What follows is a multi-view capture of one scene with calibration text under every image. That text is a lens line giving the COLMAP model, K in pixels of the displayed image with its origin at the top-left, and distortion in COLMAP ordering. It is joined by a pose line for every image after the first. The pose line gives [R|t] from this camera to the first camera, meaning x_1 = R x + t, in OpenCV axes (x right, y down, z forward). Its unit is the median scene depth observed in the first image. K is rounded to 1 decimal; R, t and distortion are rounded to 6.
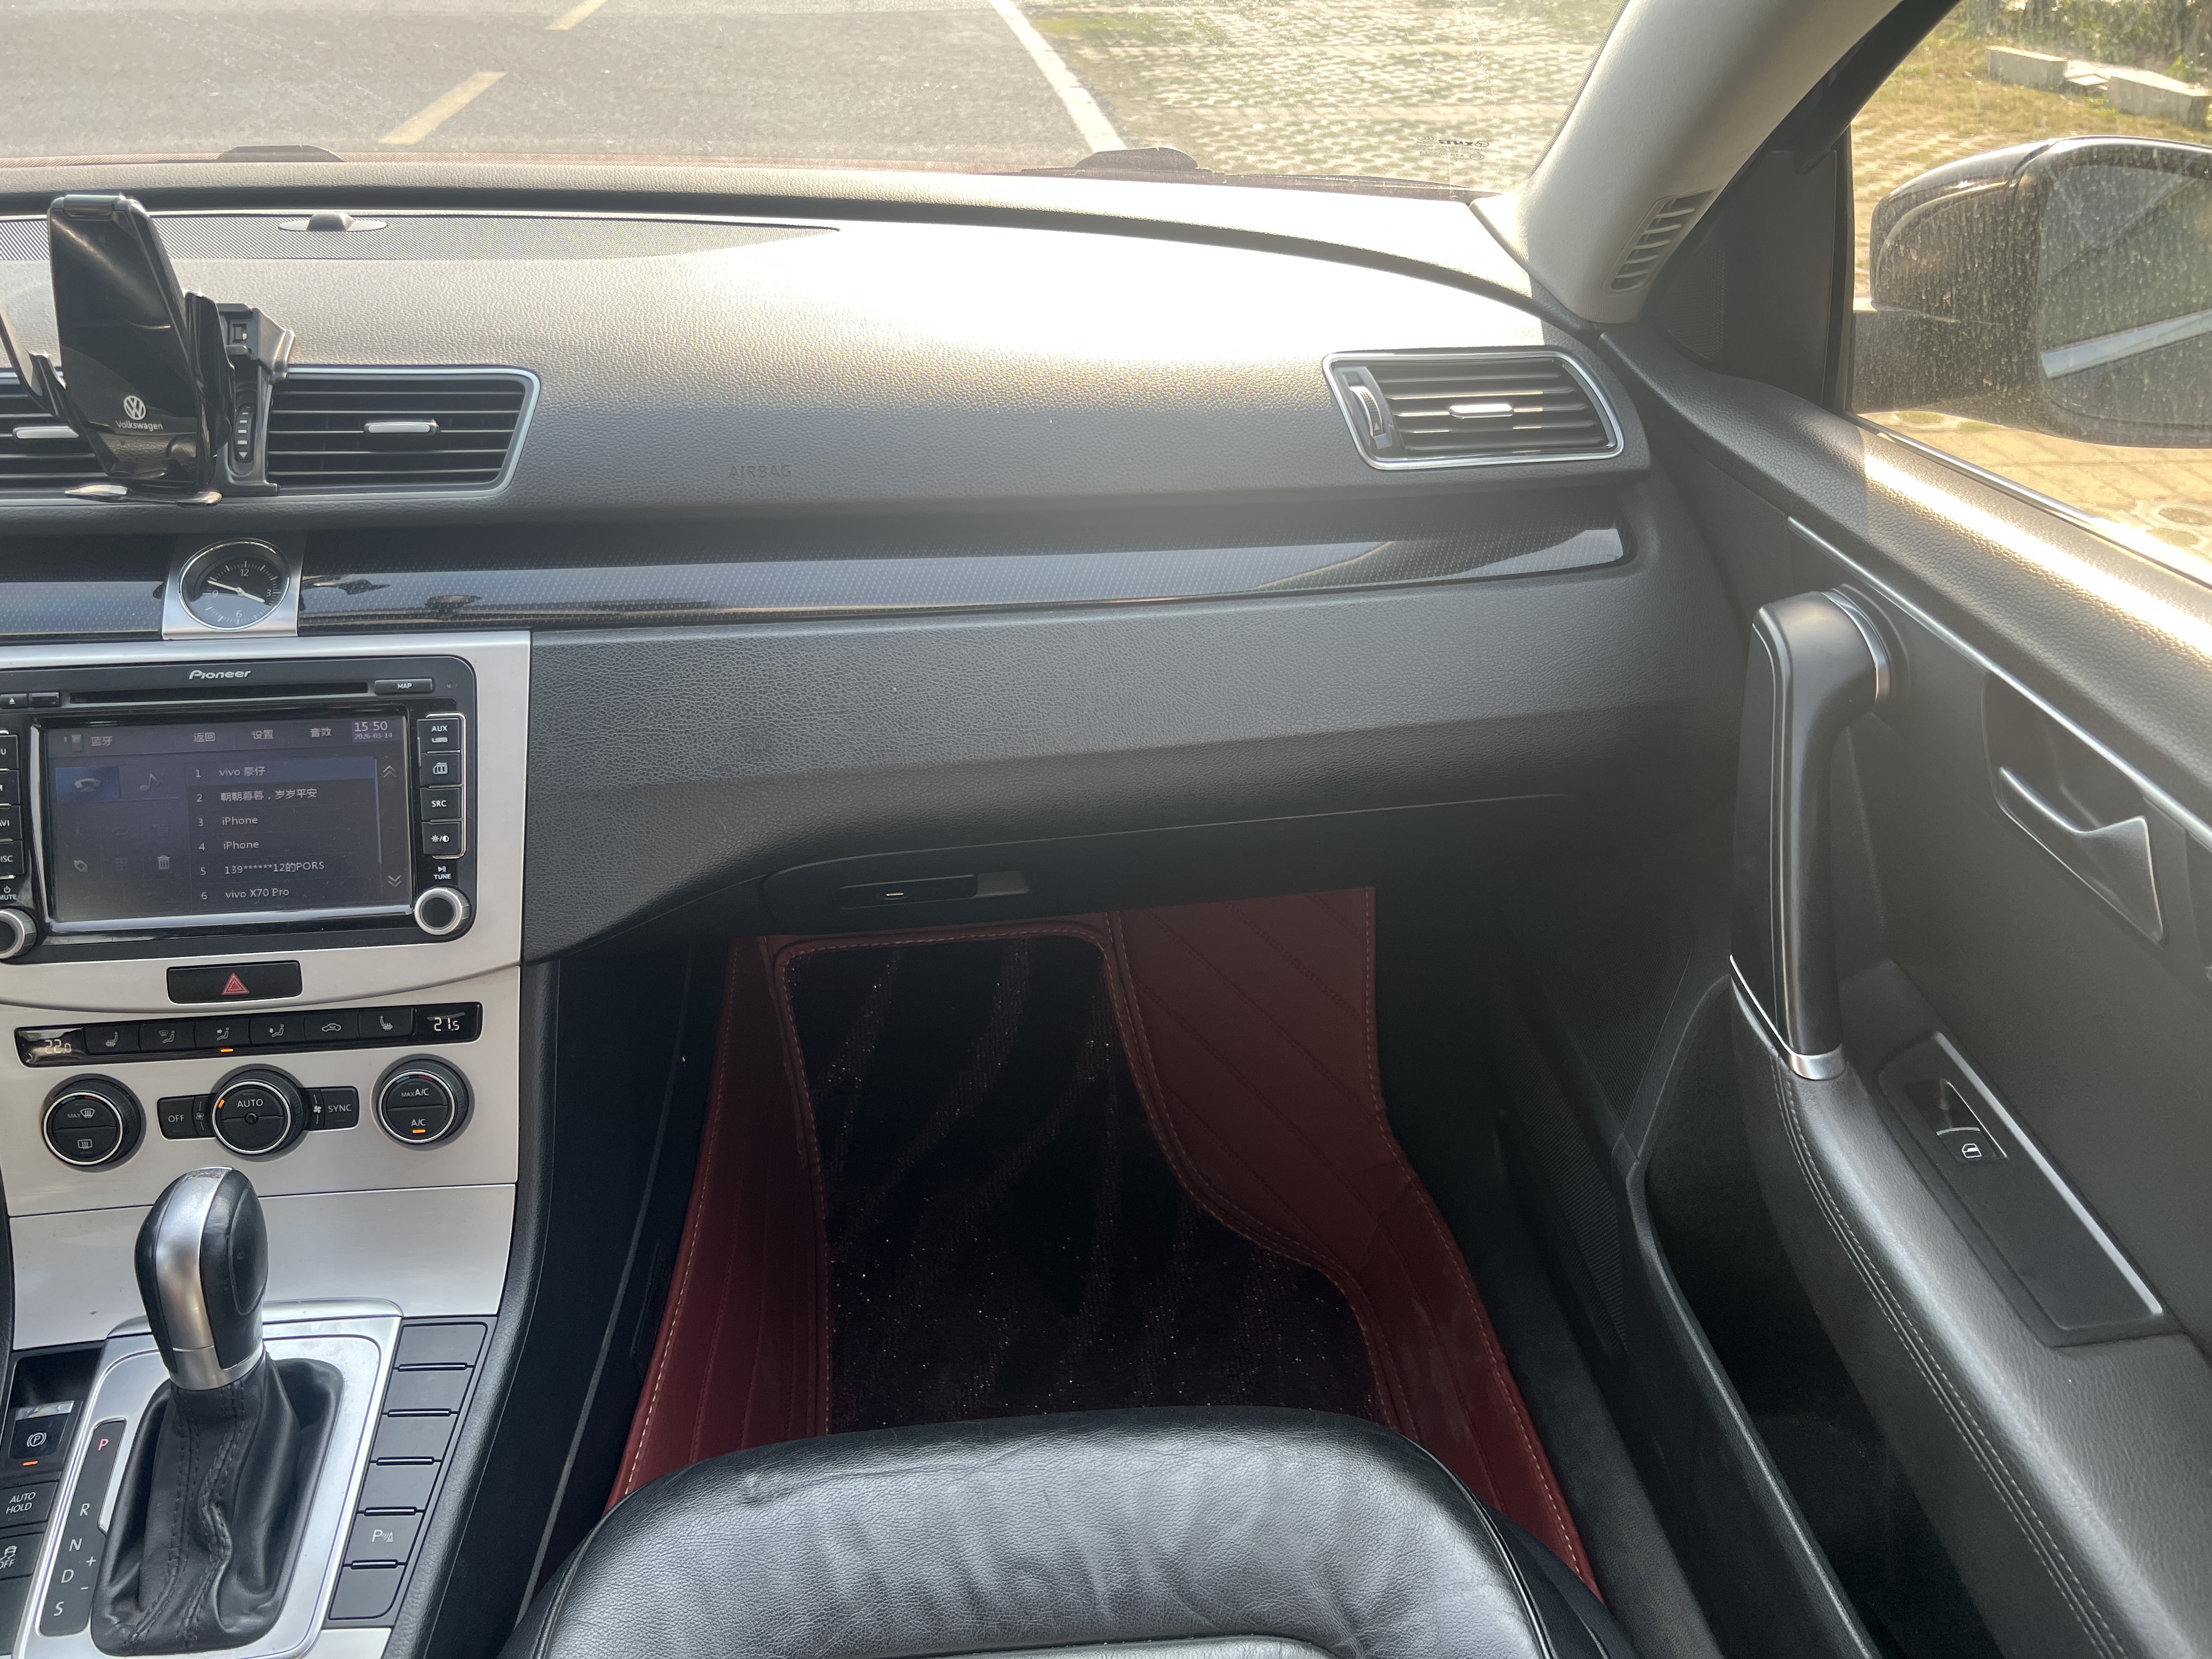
lens RADIAL K [[1673.7, 0, 1097.4], [0, 1673.7, 809.8], [0, 0, 1]] dist [0.046525, -0.063923]
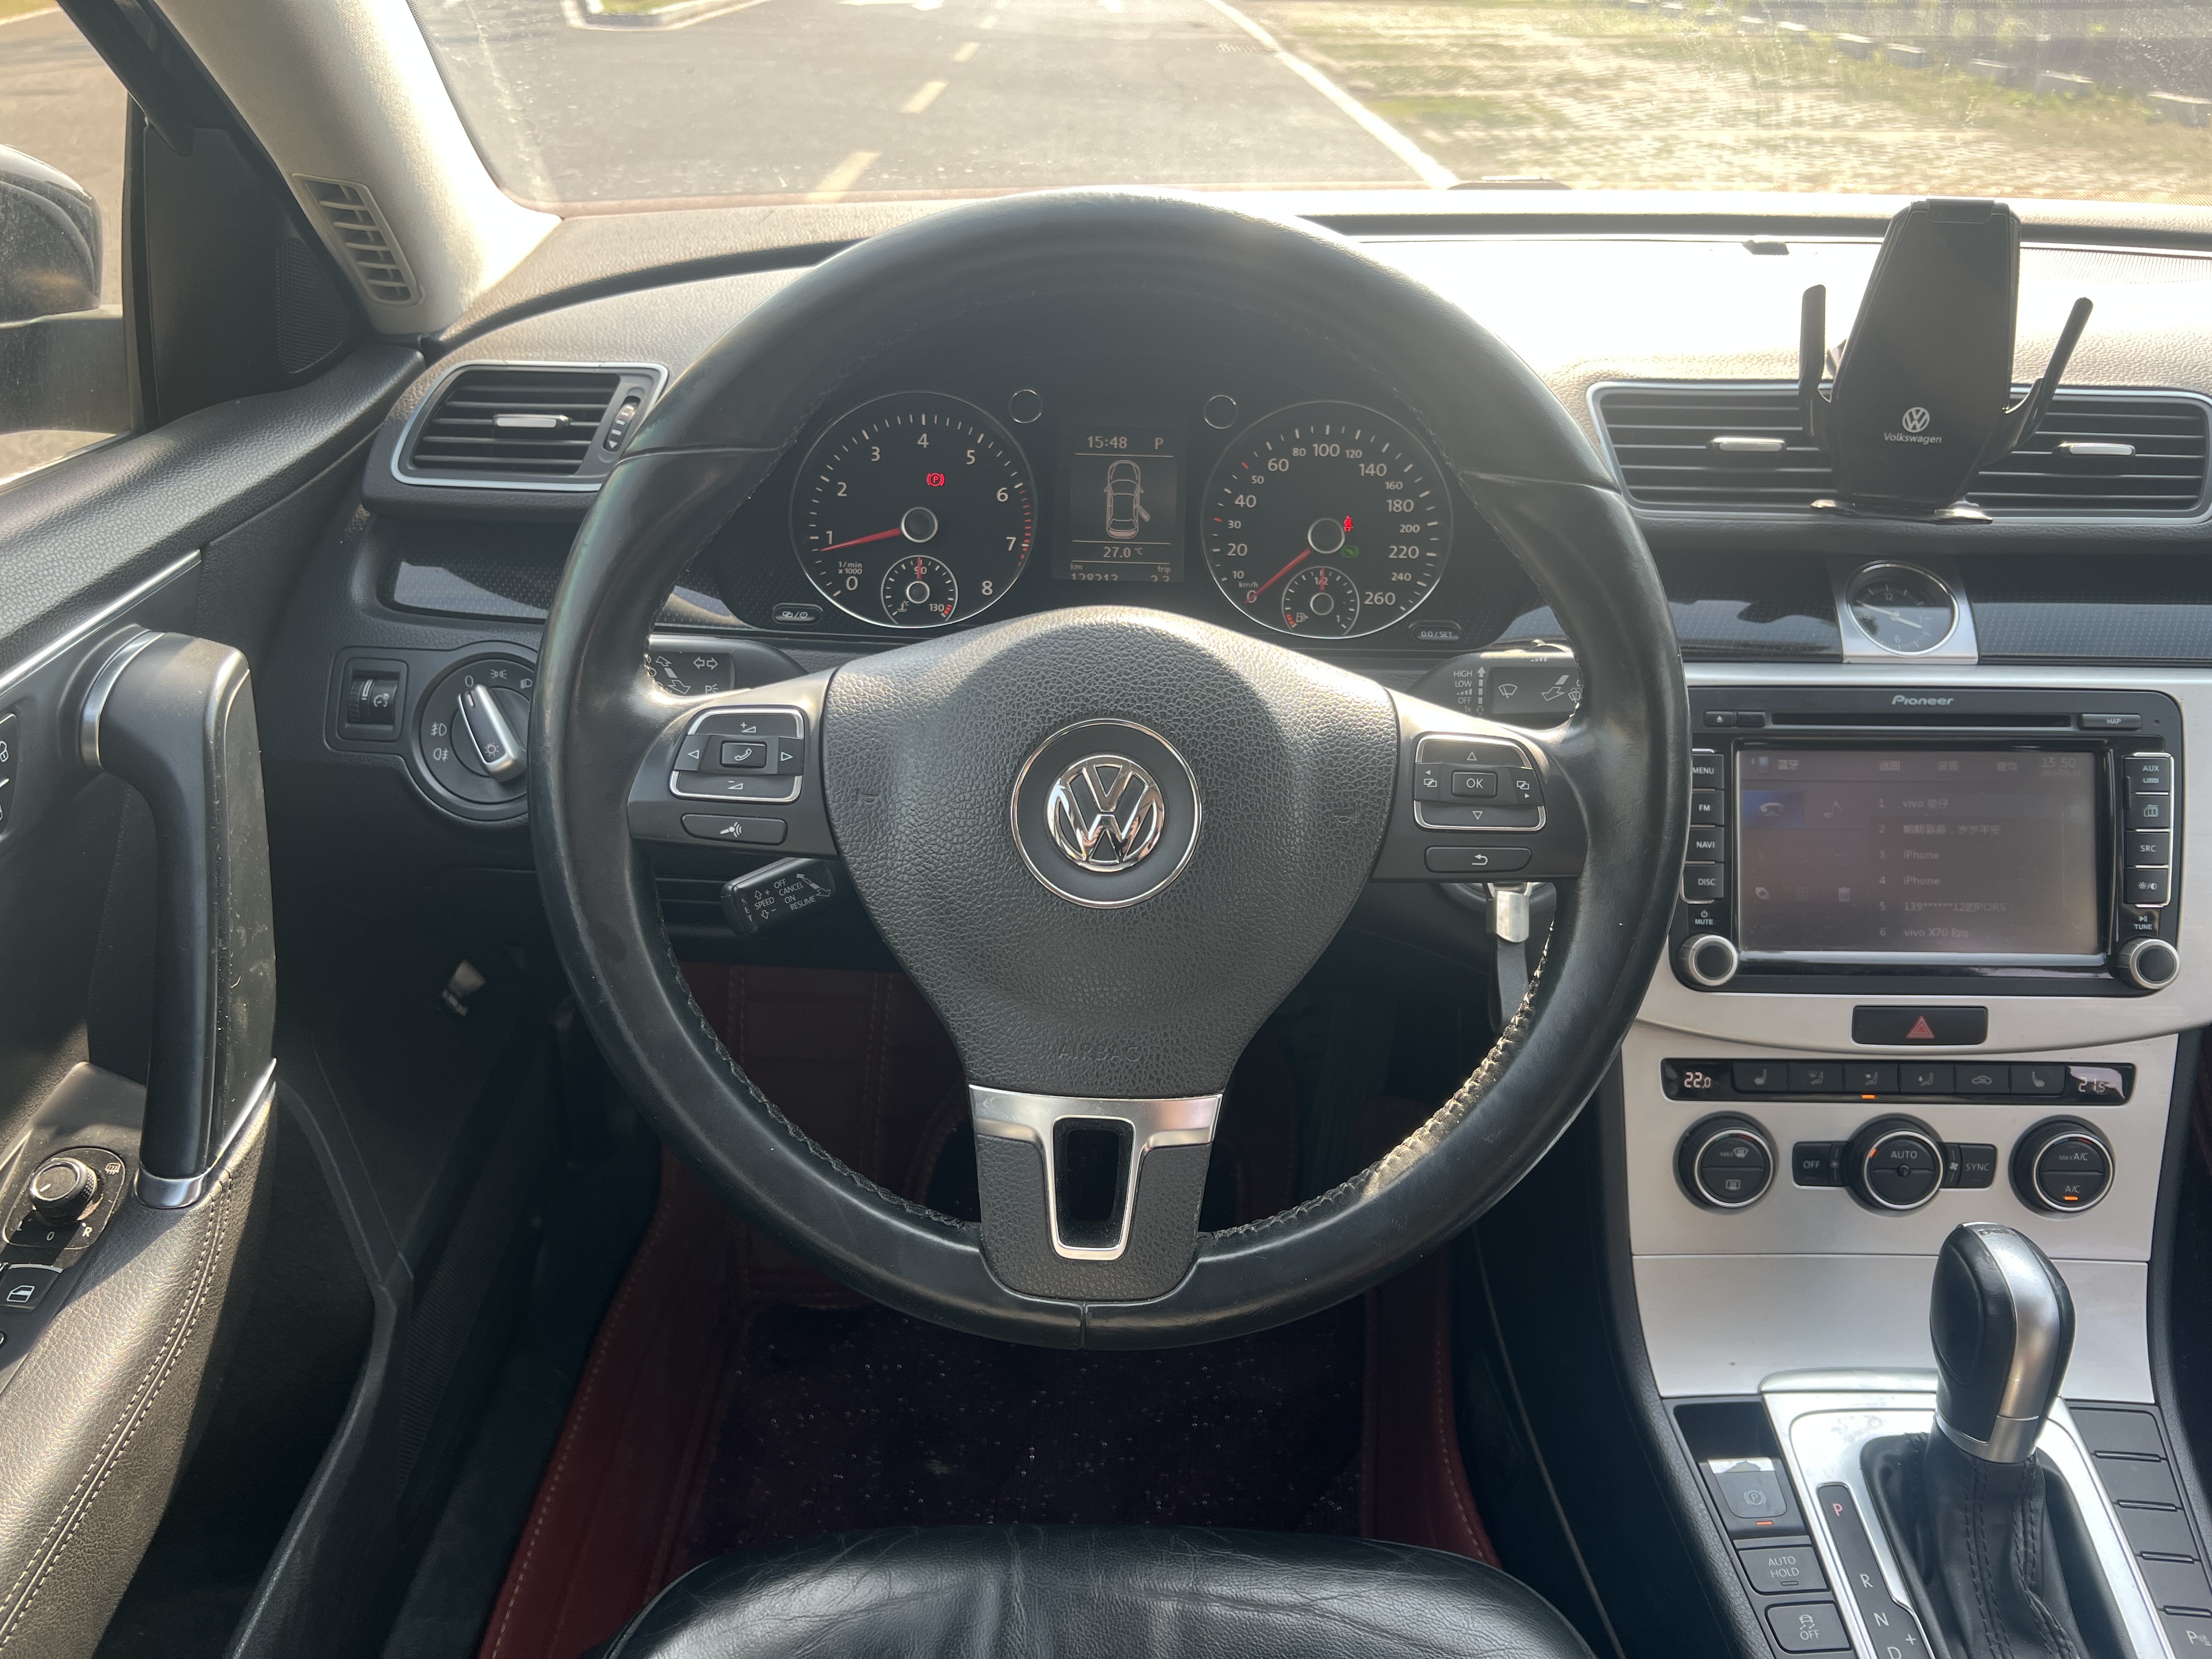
lens RADIAL K [[1677.9, 0, 1099.1], [0, 1677.9, 838.2], [0, 0, 1]] dist [0.052391, -0.062825]
pose [[0.993039, 0.051174, -0.106089, -0.861644], [-0.054475, 0.998110, -0.028452, 0.048743], [0.104432, 0.034033, 0.993950, 0.004205]]
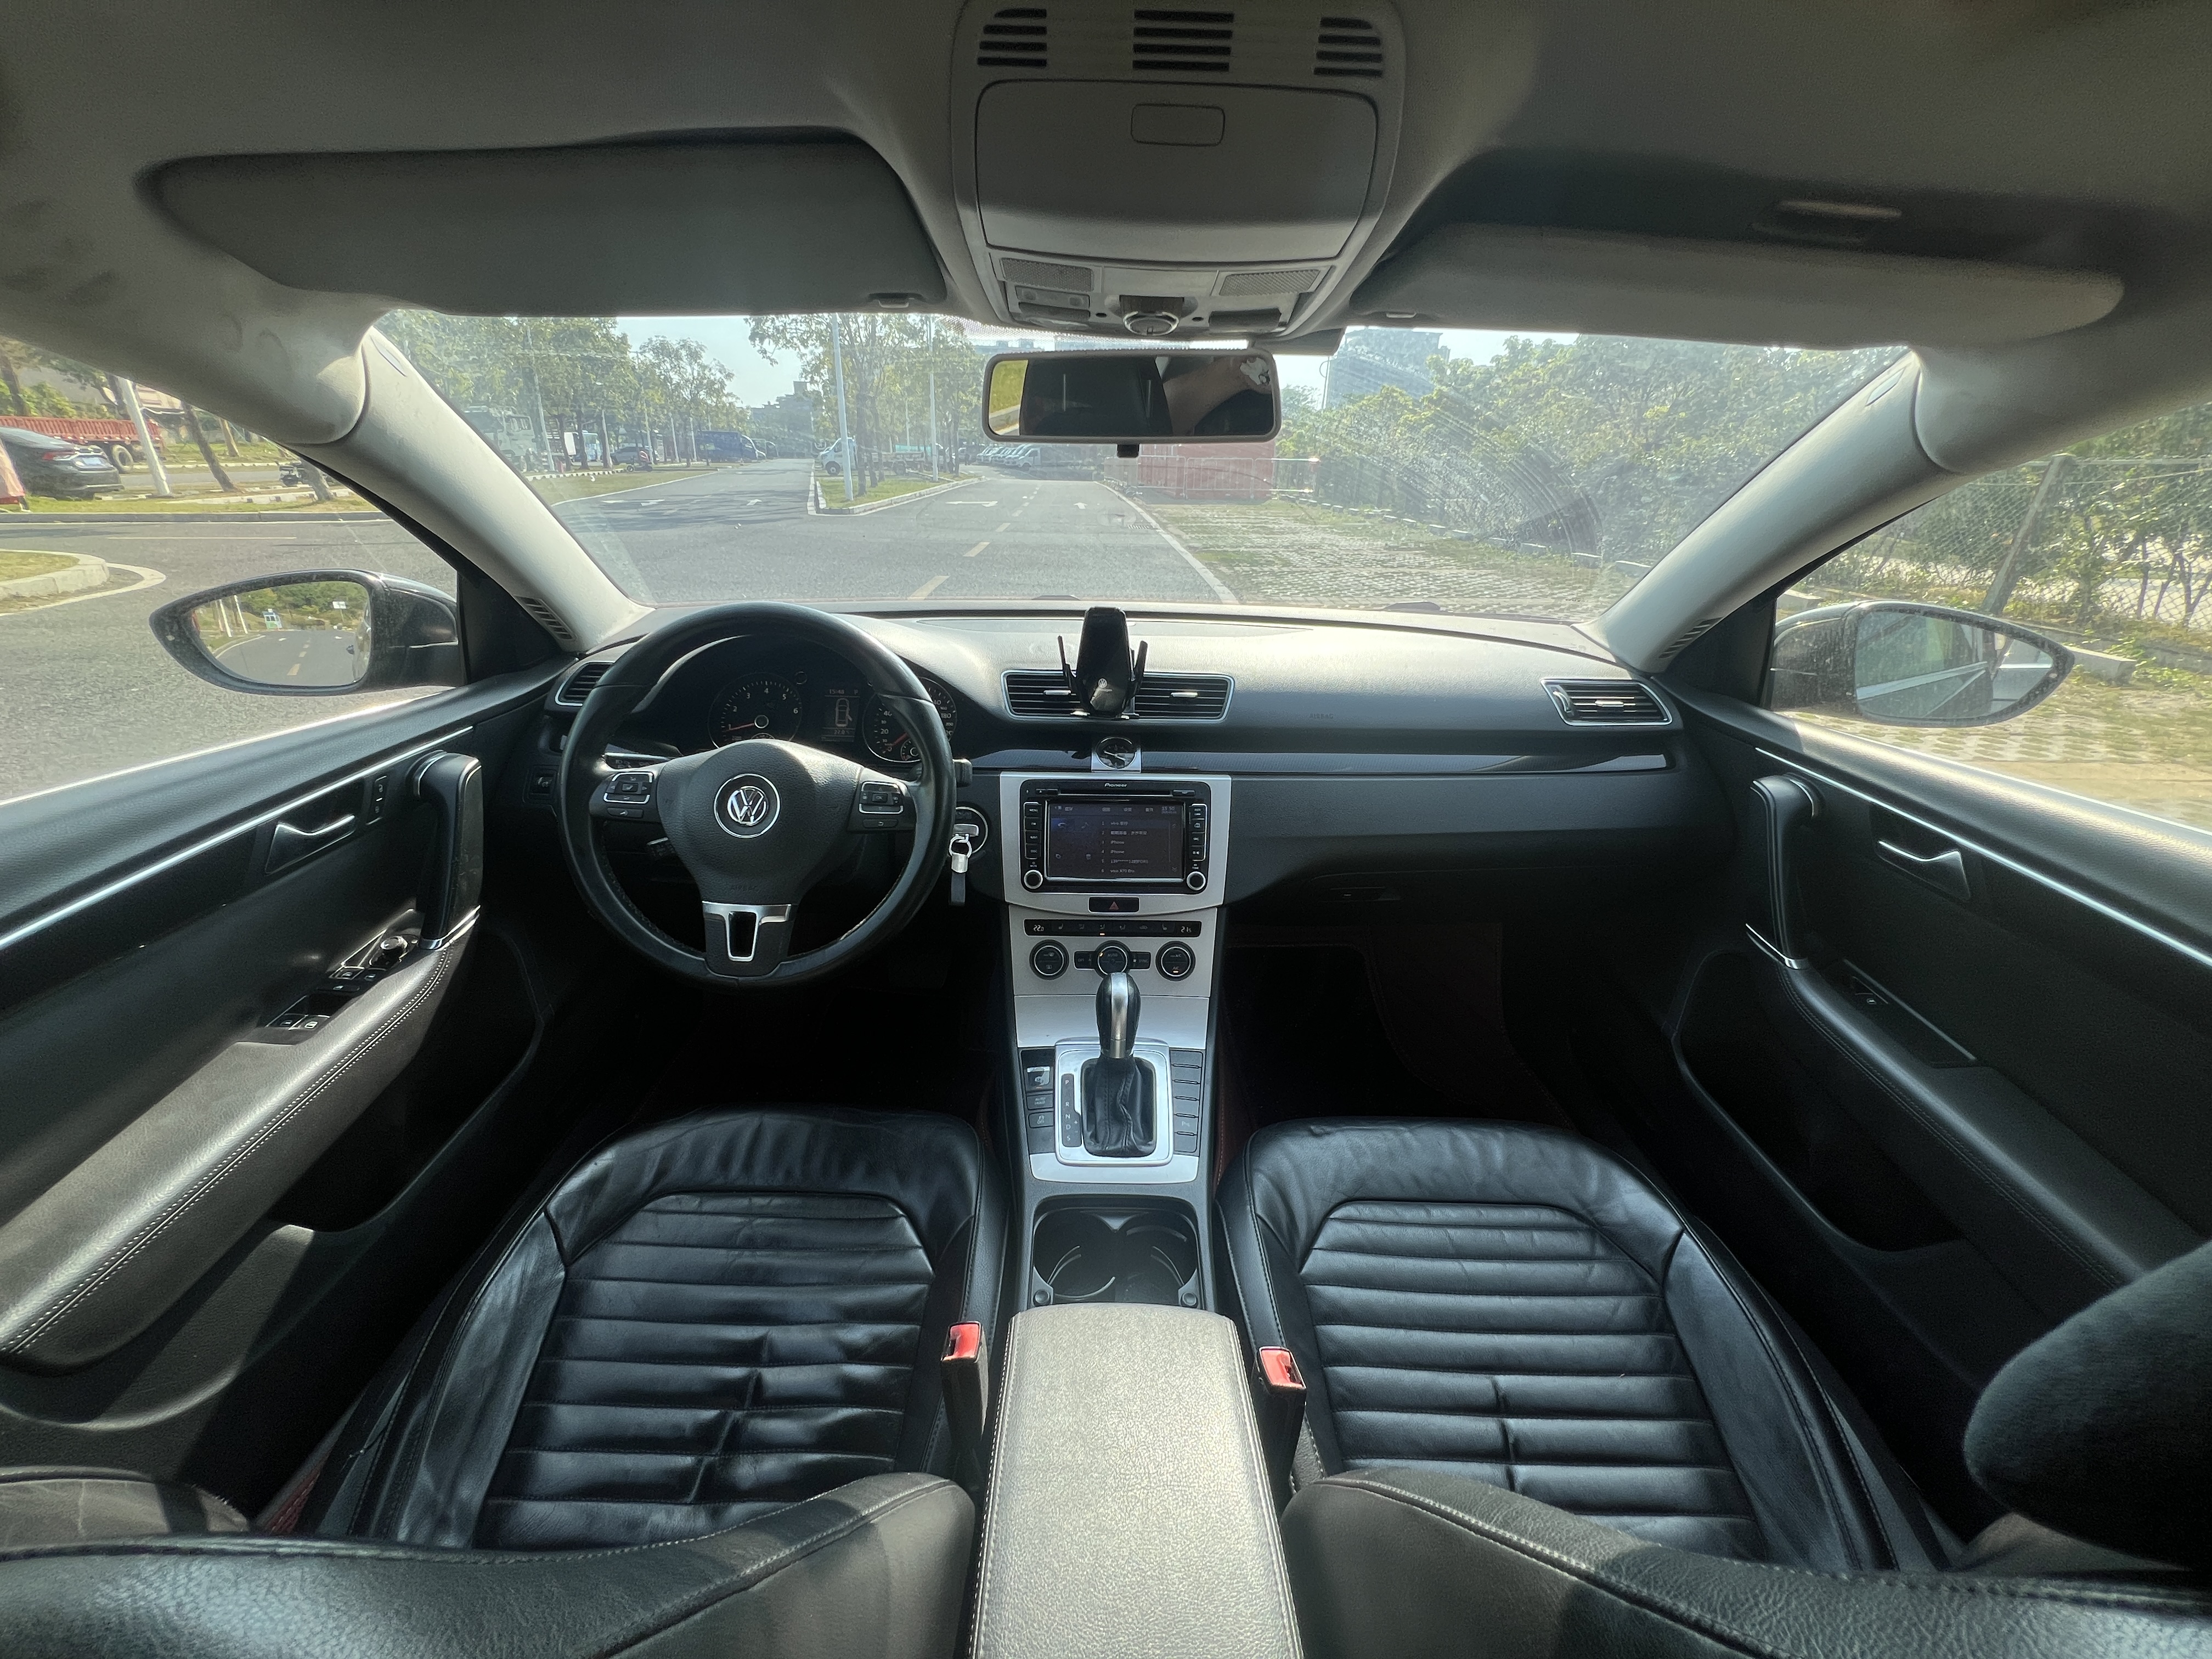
lens RADIAL K [[890.6, 0, 1103.0], [0, 890.6, 829.9], [0, 0, 1]] dist [-0.000930, -0.000069]
pose [[0.994542, 0.042266, -0.095392, -0.400153], [-0.054990, 0.989323, -0.134968, 0.169824], [0.088669, 0.139477, 0.986247, -0.331938]]
